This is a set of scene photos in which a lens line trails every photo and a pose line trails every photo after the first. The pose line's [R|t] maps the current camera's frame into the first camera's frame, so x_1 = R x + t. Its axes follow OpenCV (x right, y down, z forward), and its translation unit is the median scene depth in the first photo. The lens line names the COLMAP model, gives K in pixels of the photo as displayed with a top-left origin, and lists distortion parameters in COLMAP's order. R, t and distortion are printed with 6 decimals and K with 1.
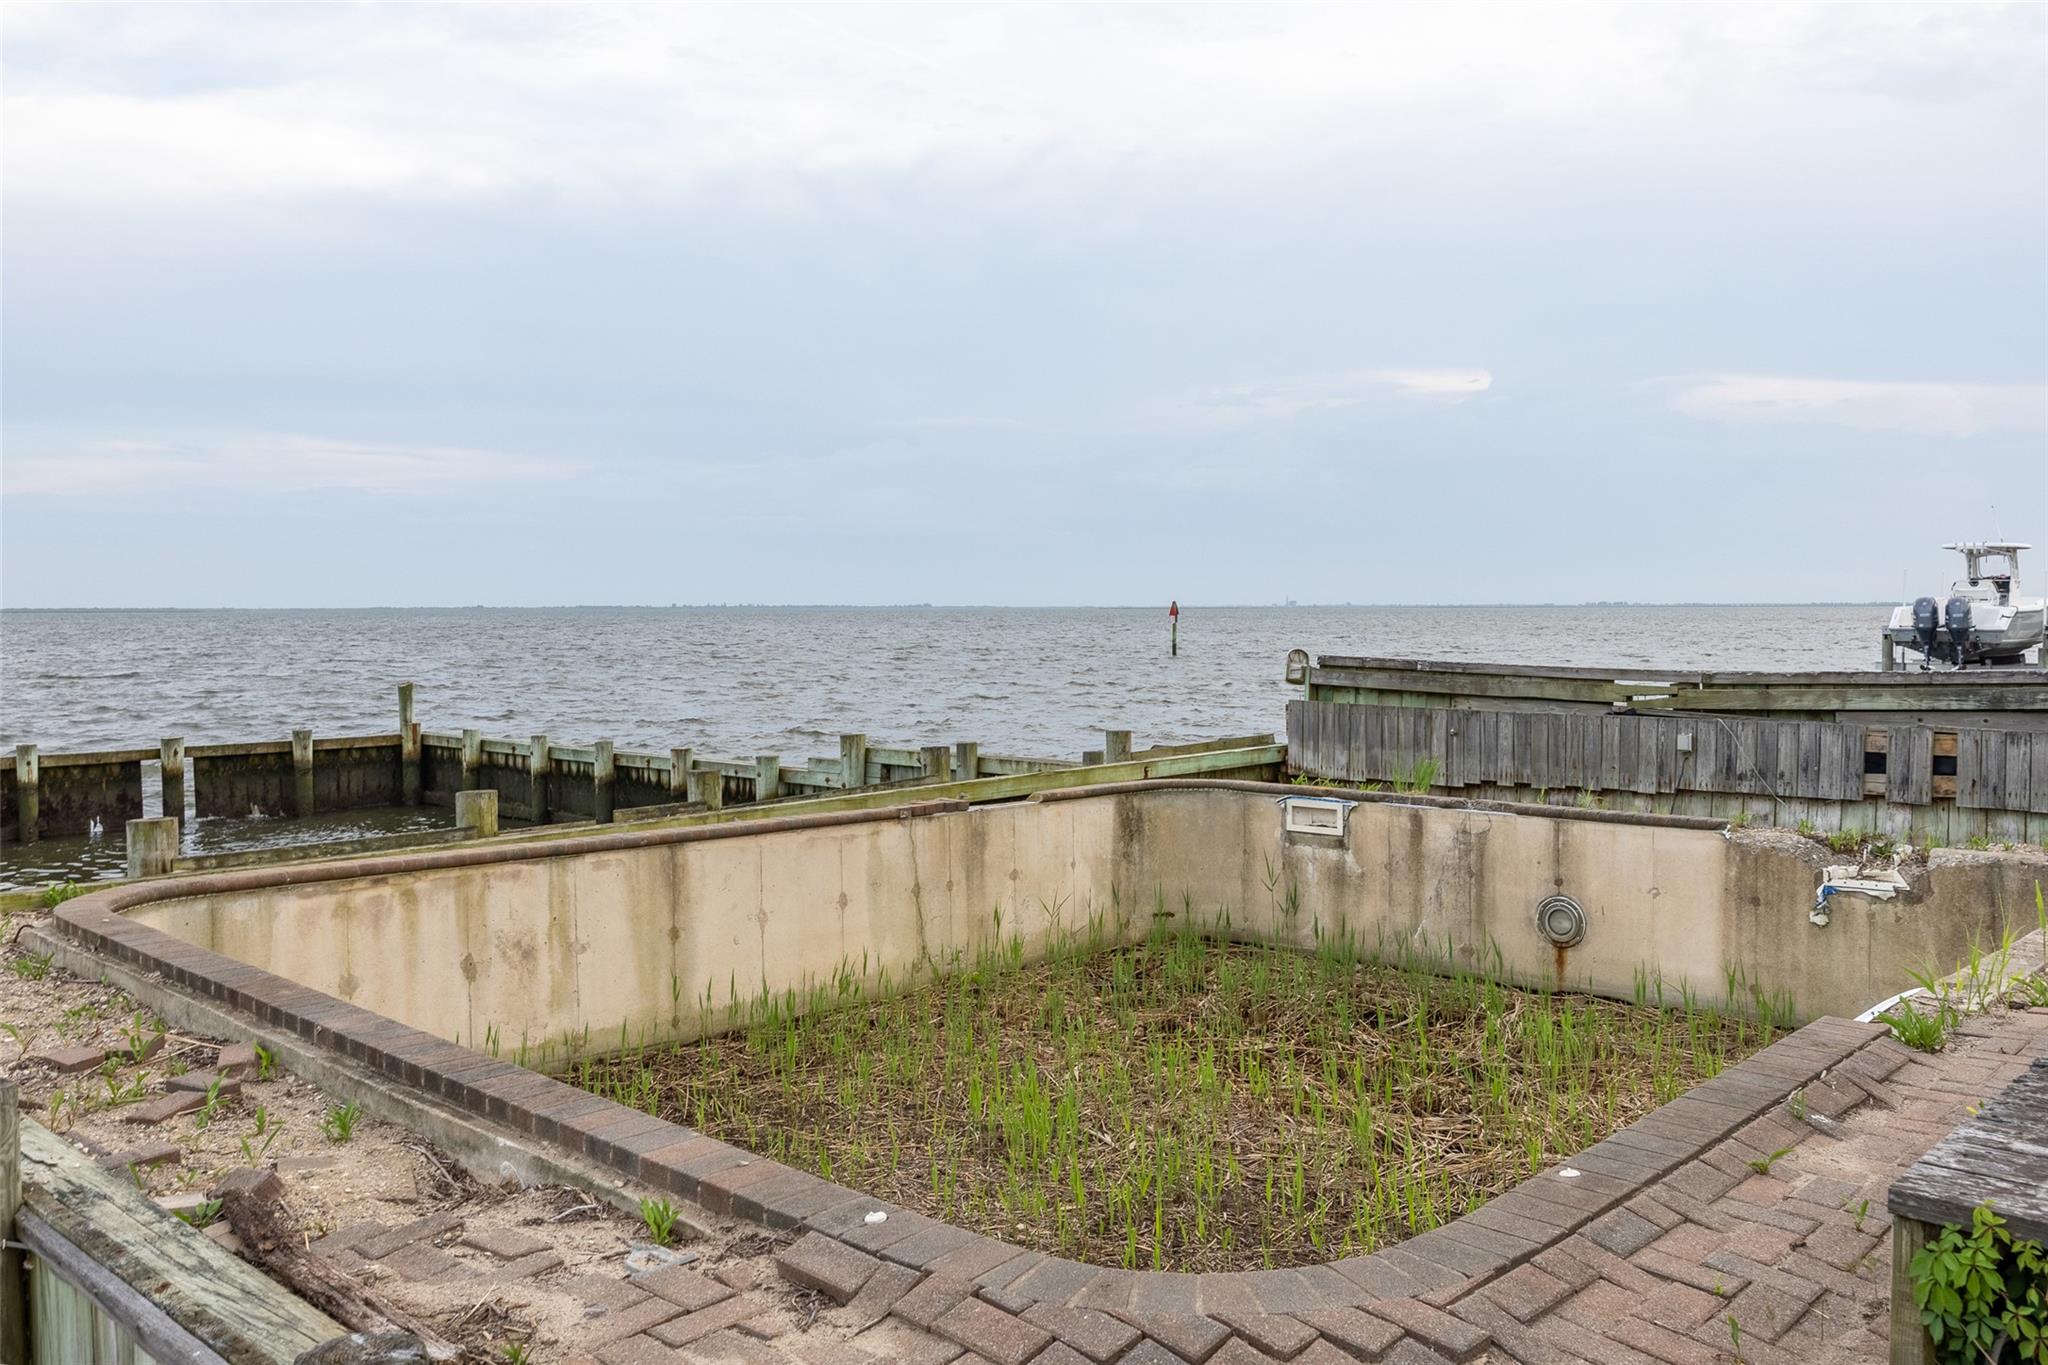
lens RADIAL K [[1614.1, 0, 1024.0], [0, 1614.1, 682.5], [0, 0, 1]] dist [-0.002458, -0.002027]
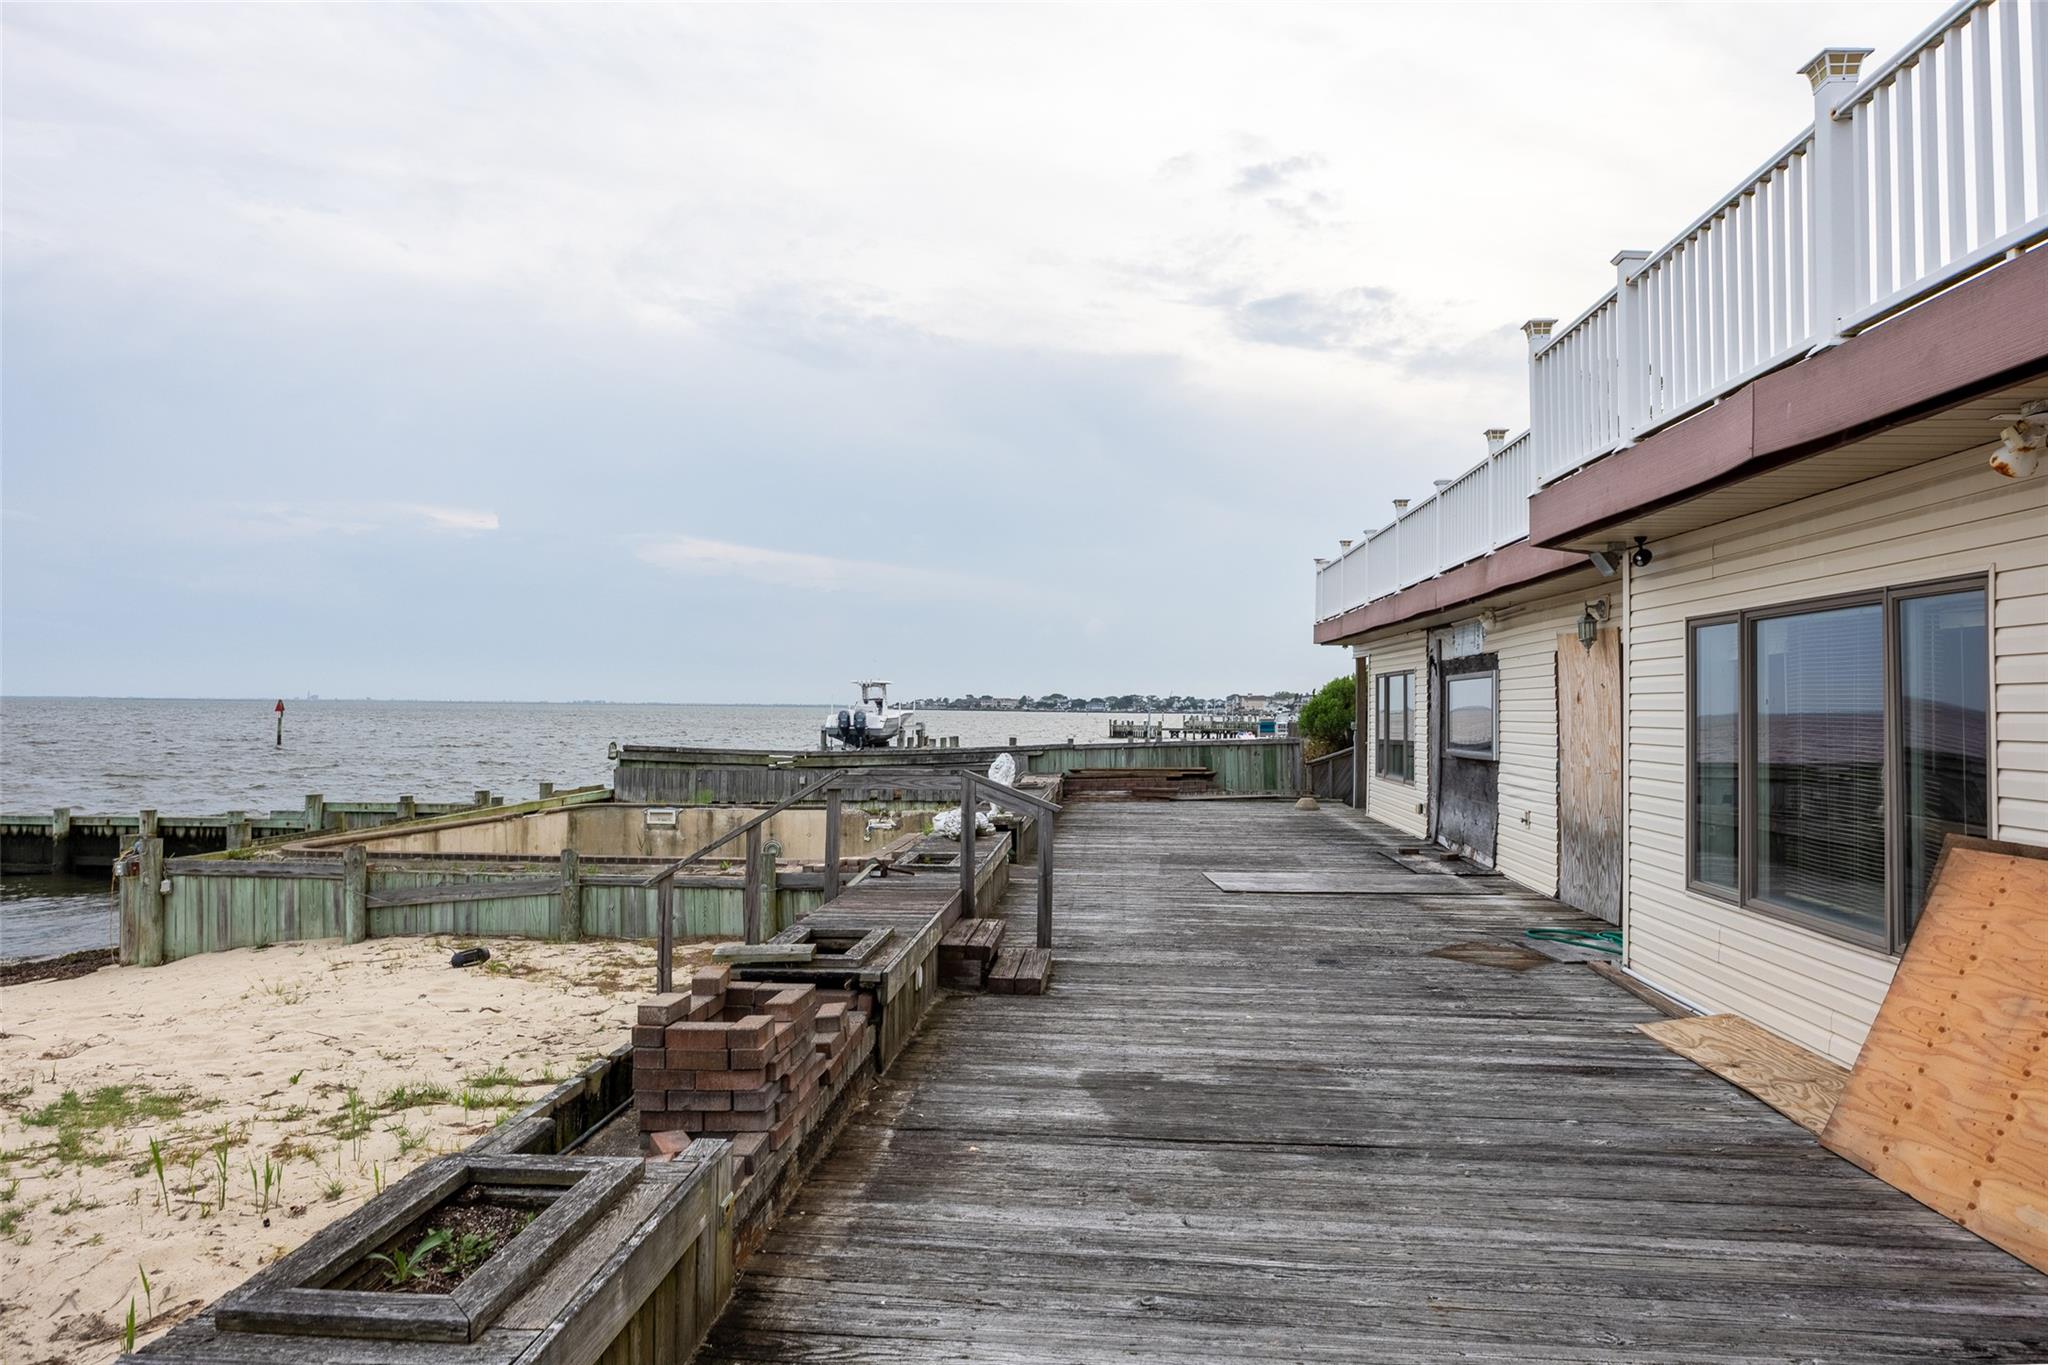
lens RADIAL K [[1258.2, 0, 1024.0], [0, 1258.2, 682.5], [0, 0, 1]] dist [-0.010573, -0.000358]
pose [[0.778175, 0.024777, 0.627559, -0.296709], [0.015544, 0.998156, -0.058684, 0.003649], [-0.627855, 0.055421, 0.776355, -0.389107]]
